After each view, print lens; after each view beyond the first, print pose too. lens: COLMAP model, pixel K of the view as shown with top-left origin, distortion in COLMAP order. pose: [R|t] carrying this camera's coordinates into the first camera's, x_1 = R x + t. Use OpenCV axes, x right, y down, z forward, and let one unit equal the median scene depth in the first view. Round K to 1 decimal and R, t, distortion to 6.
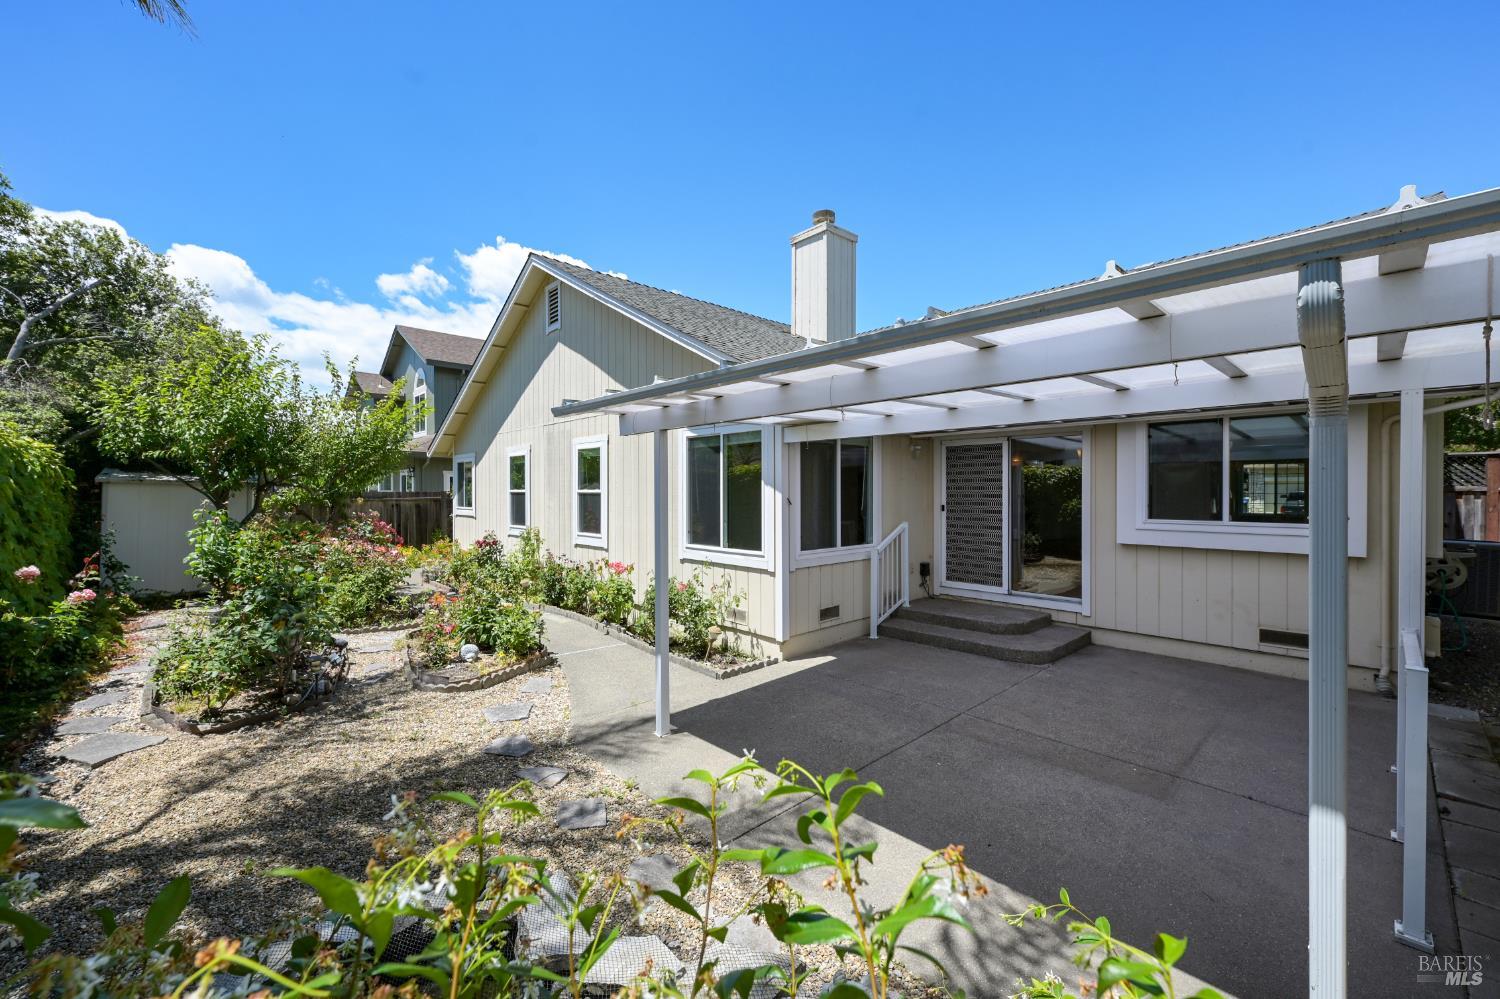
lens RADIAL K [[594.5, 0, 754.2], [0, 594.5, 499.0], [0, 0, 1]] dist [-0.000901, -0.000554]
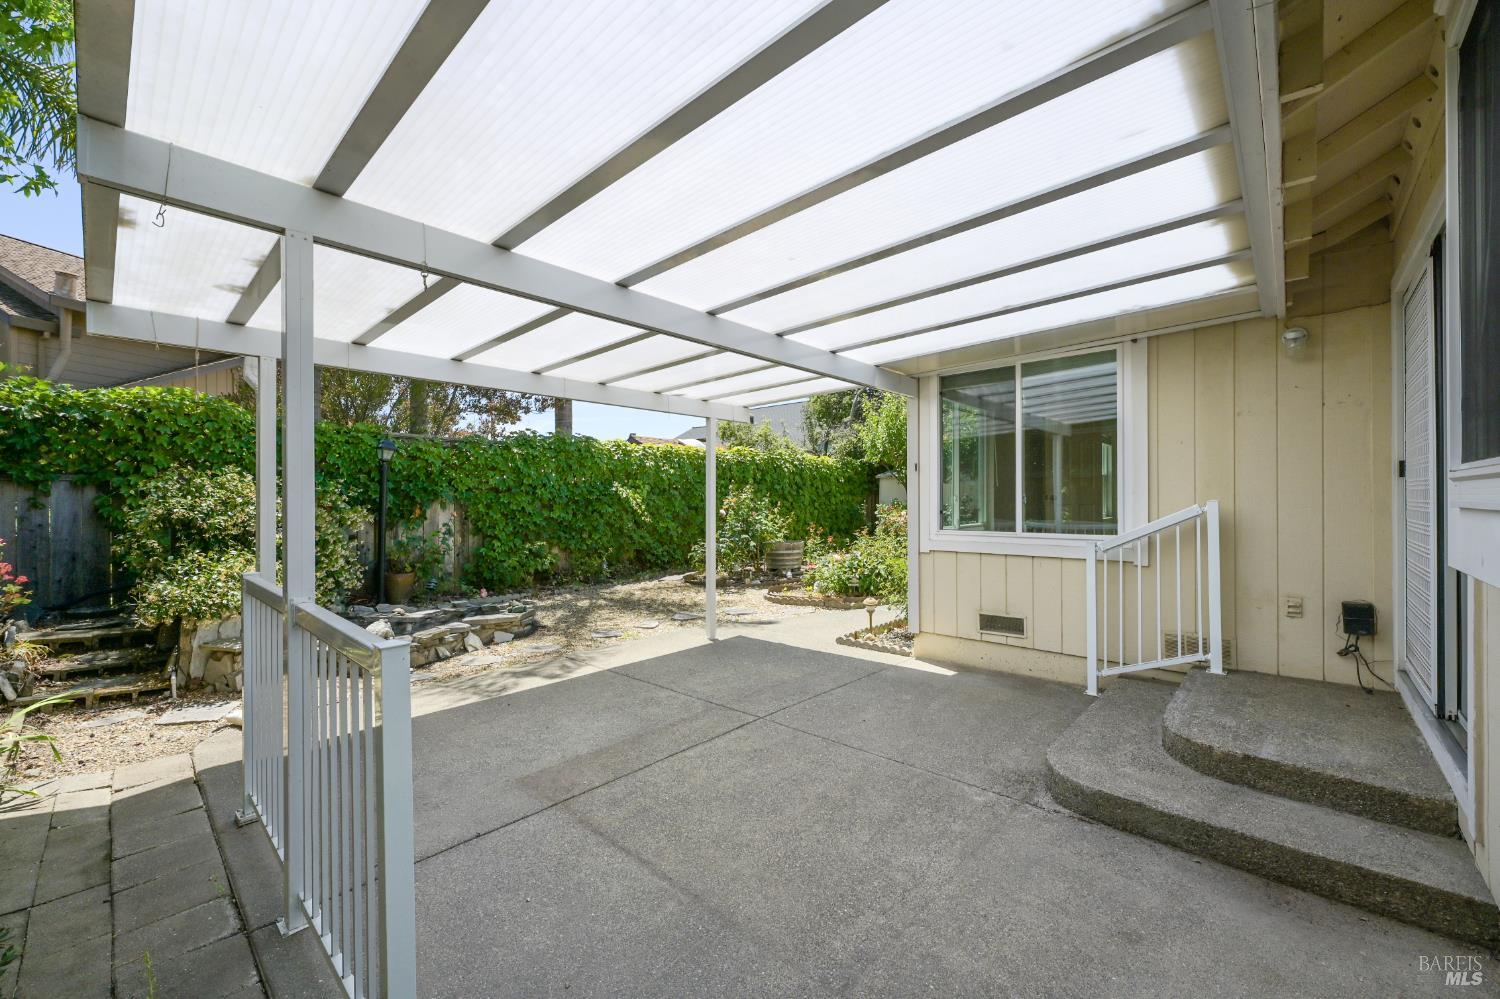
lens RADIAL K [[594.5, 0, 751.6], [0, 594.5, 505.1], [0, 0, 1]] dist [-0.000901, -0.000554]
pose [[0.069133, 0.010747, -0.997550, 0.845851], [-0.009086, 0.999907, 0.010143, 0.048850], [0.997566, 0.008362, 0.069224, 0.687339]]
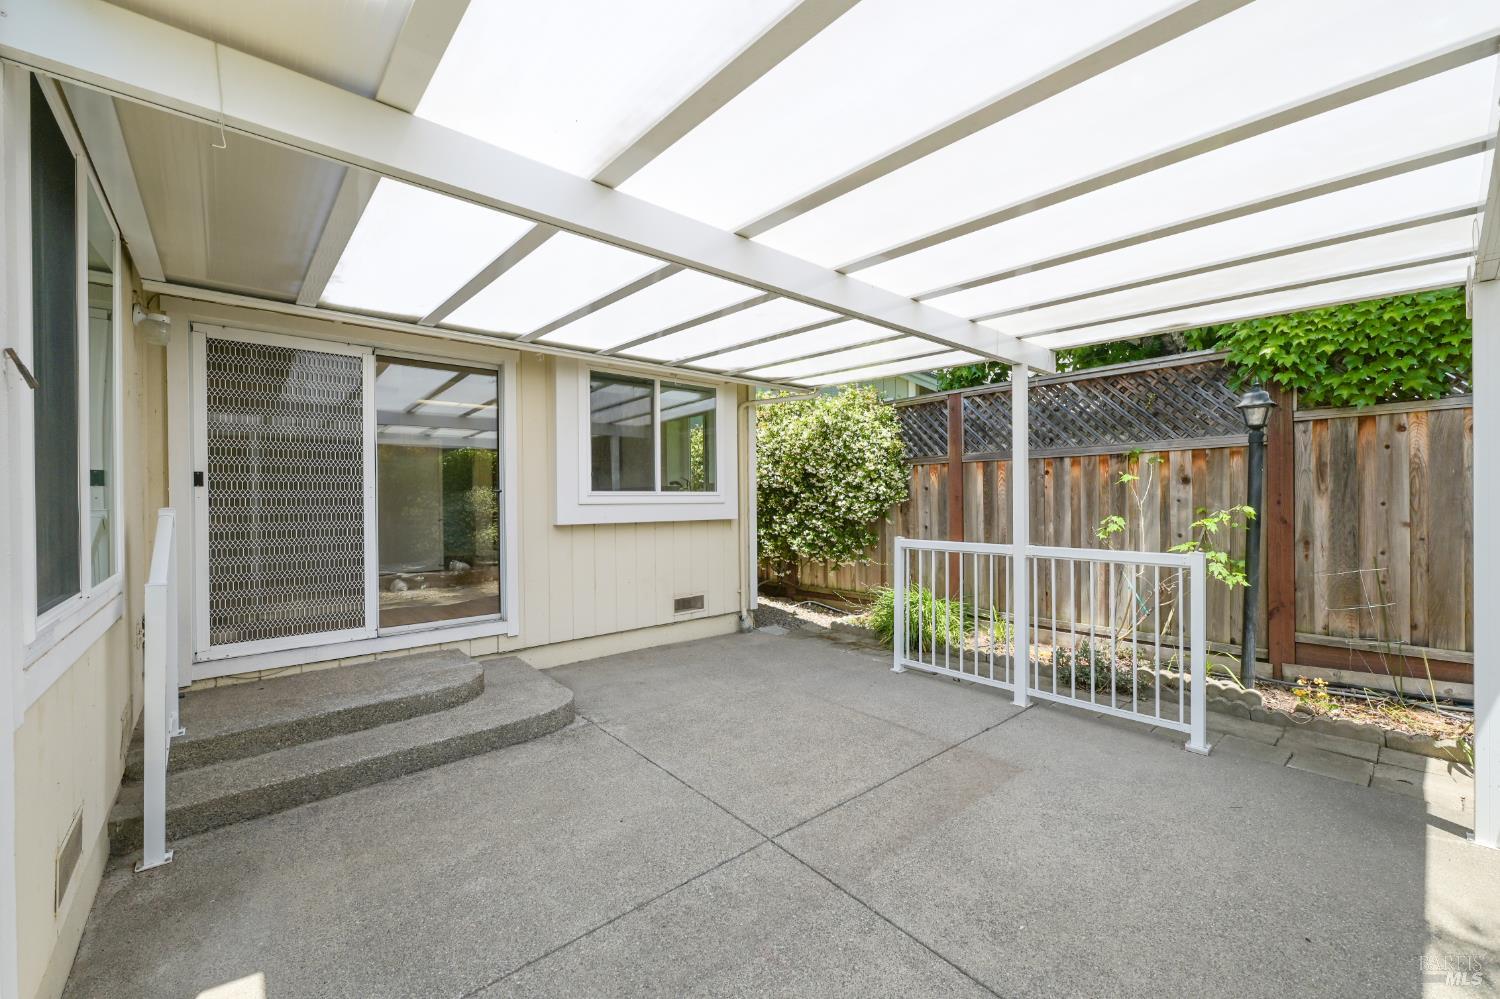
lens RADIAL K [[594.5, 0, 753.8], [0, 594.5, 497.2], [0, 0, 1]] dist [-0.000901, -0.000554]
pose [[0.039813, 0.005155, 0.999194, -0.120510], [0.021761, 0.999745, -0.006025, 0.050184], [-0.998970, 0.021983, 0.039691, 0.729580]]
